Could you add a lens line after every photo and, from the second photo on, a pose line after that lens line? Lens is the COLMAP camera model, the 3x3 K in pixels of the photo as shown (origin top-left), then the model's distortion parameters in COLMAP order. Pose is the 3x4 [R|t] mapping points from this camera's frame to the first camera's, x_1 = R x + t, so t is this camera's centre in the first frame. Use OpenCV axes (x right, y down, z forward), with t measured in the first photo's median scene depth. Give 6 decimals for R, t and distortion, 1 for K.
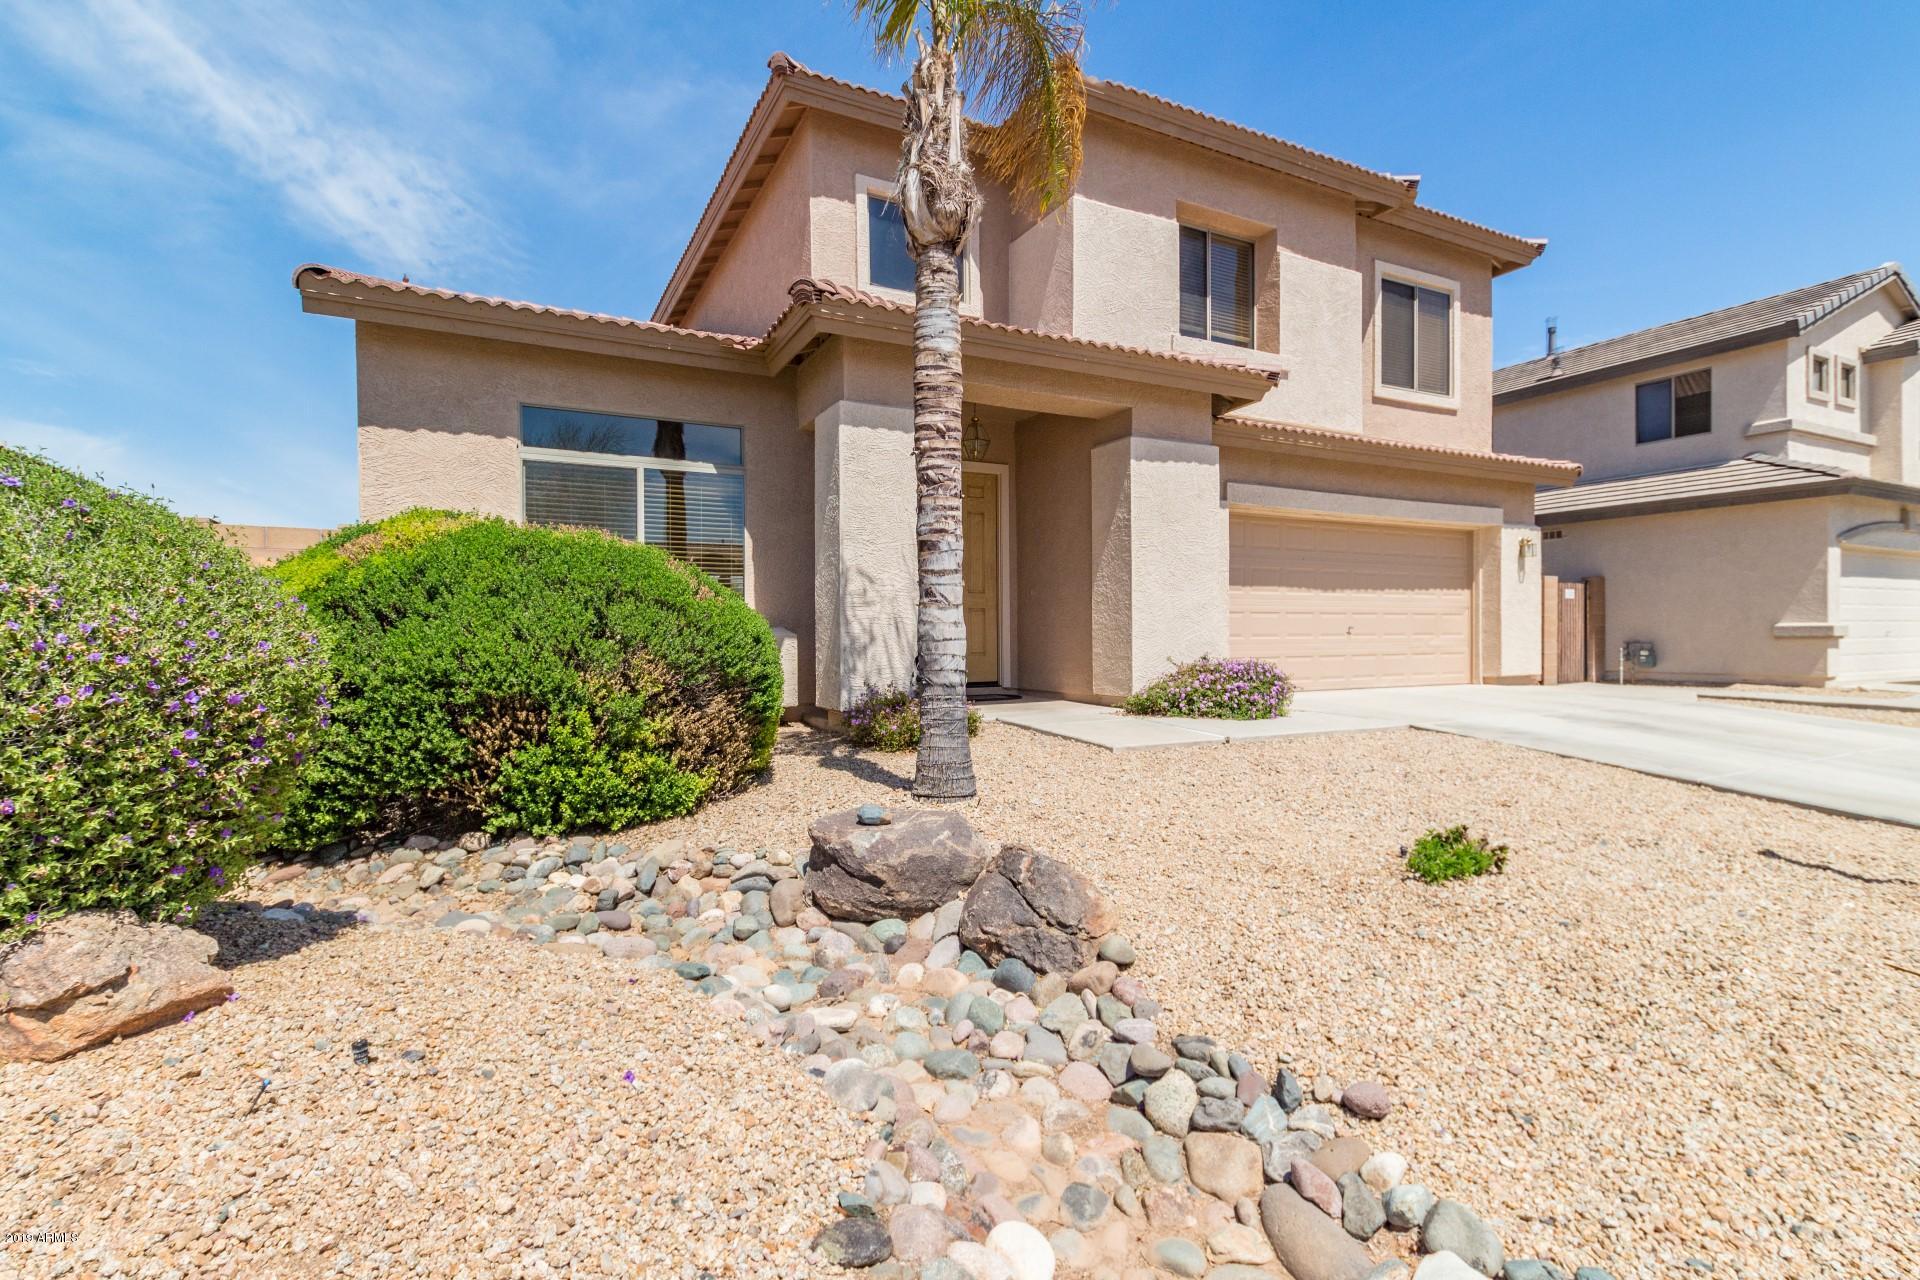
lens RADIAL K [[913.8, 0, 968.0], [0, 913.8, 634.6], [0, 0, 1]] dist [0.012776, -0.002737]
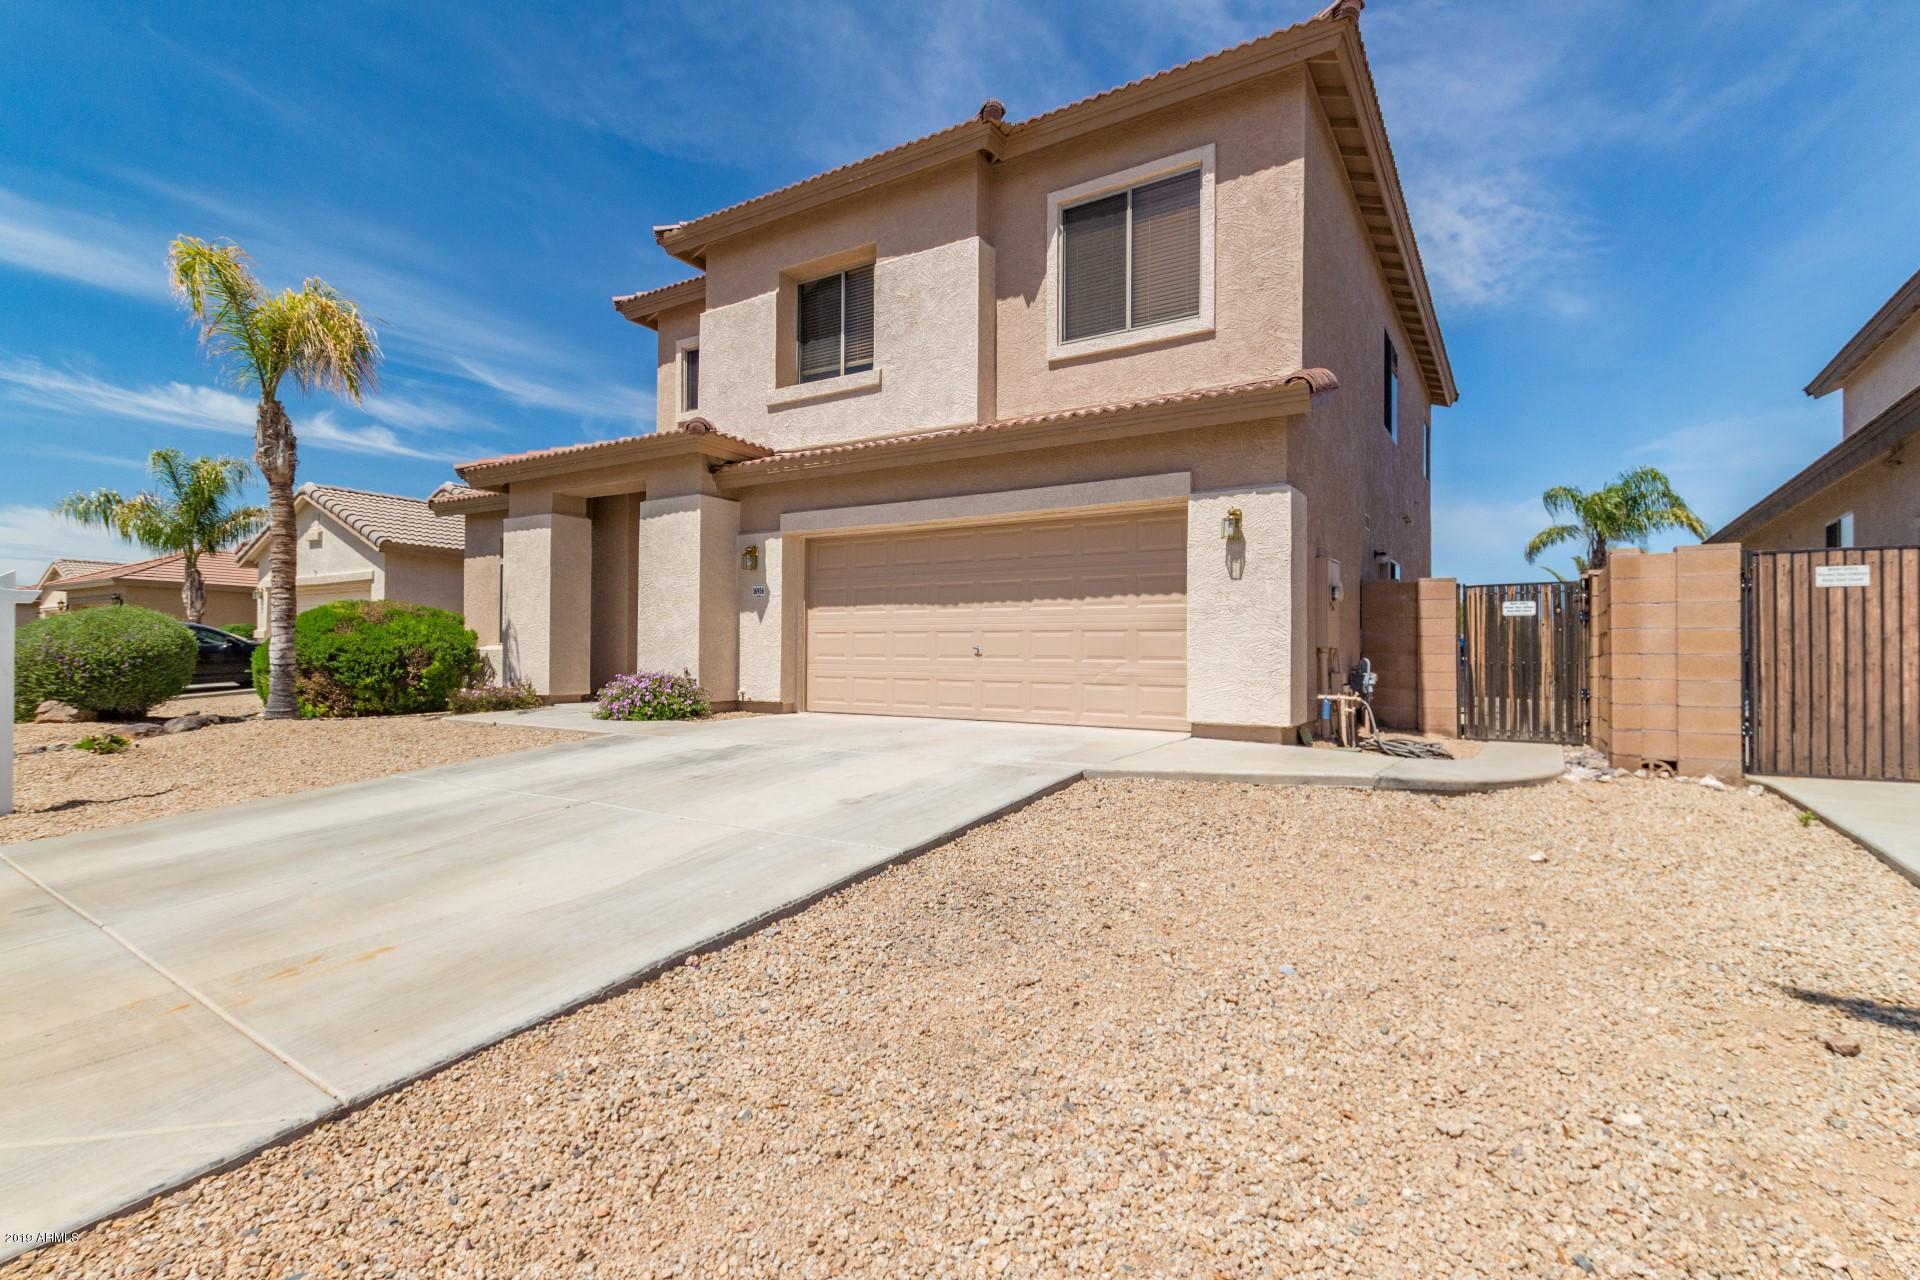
lens RADIAL K [[913.8, 0, 957.6], [0, 913.8, 635.2], [0, 0, 1]] dist [0.012776, -0.002737]
pose [[0.485974, -0.006024, -0.873952, 1.202103], [-0.008847, 0.999891, -0.011811, -0.009451], [0.873928, 0.013471, 0.485868, 0.587898]]
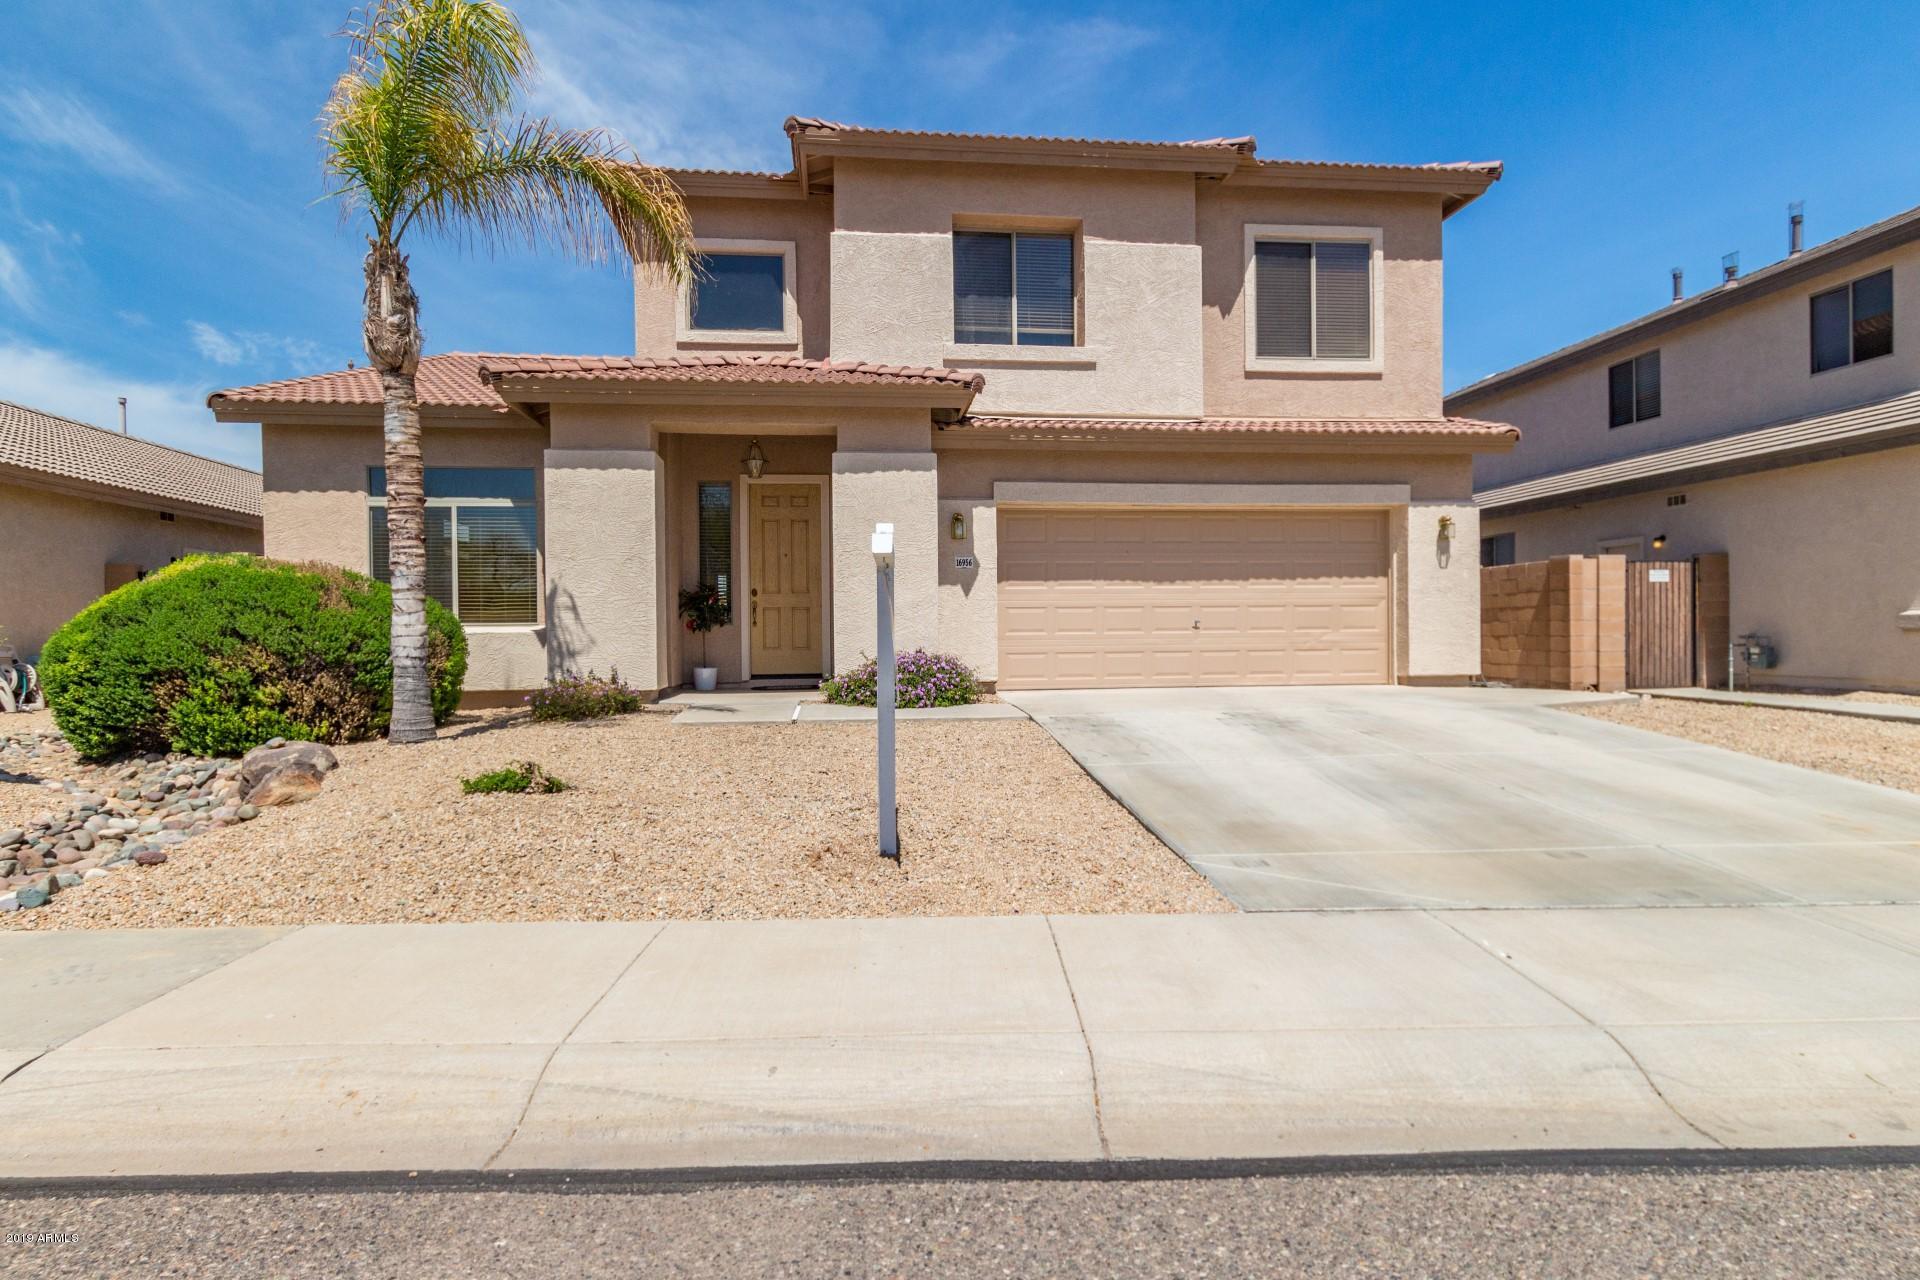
lens RADIAL K [[1063.9, 0, 958.7], [0, 1063.9, 636.5], [0, 0, 1]] dist [0.005148, 0.000544]
pose [[0.931770, -0.000803, -0.363048, 0.610692], [0.003913, 0.999962, 0.007831, -0.001780], [0.363028, -0.008717, 0.931738, -0.118858]]
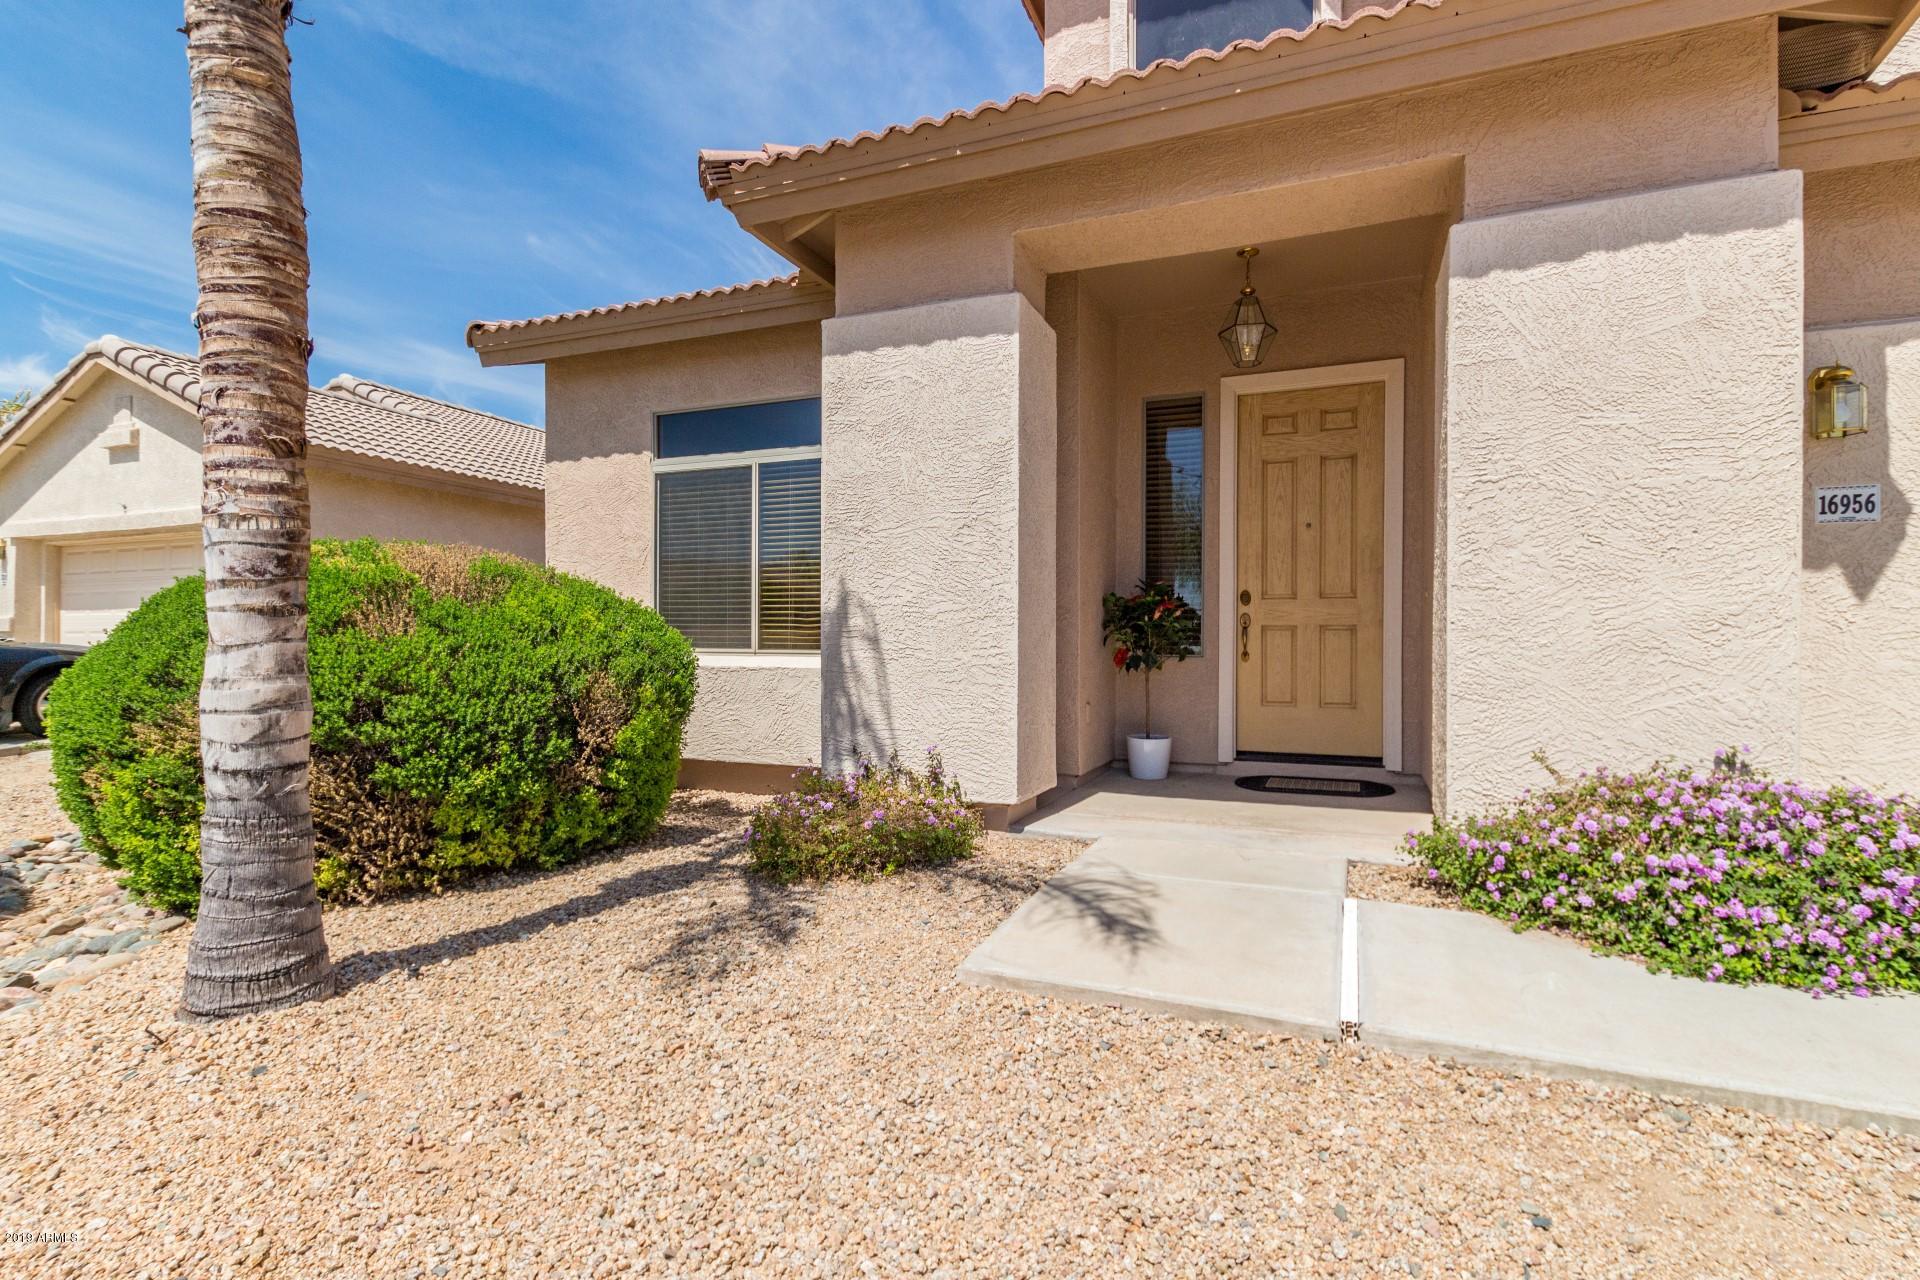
lens RADIAL K [[913.8, 0, 953.3], [0, 913.8, 640.9], [0, 0, 1]] dist [0.012776, -0.002737]
pose [[0.629944, 0.009567, -0.776581, 0.282489], [-0.008044, 0.999951, 0.005794, -0.018240], [0.776599, 0.002596, 0.629990, 0.424612]]
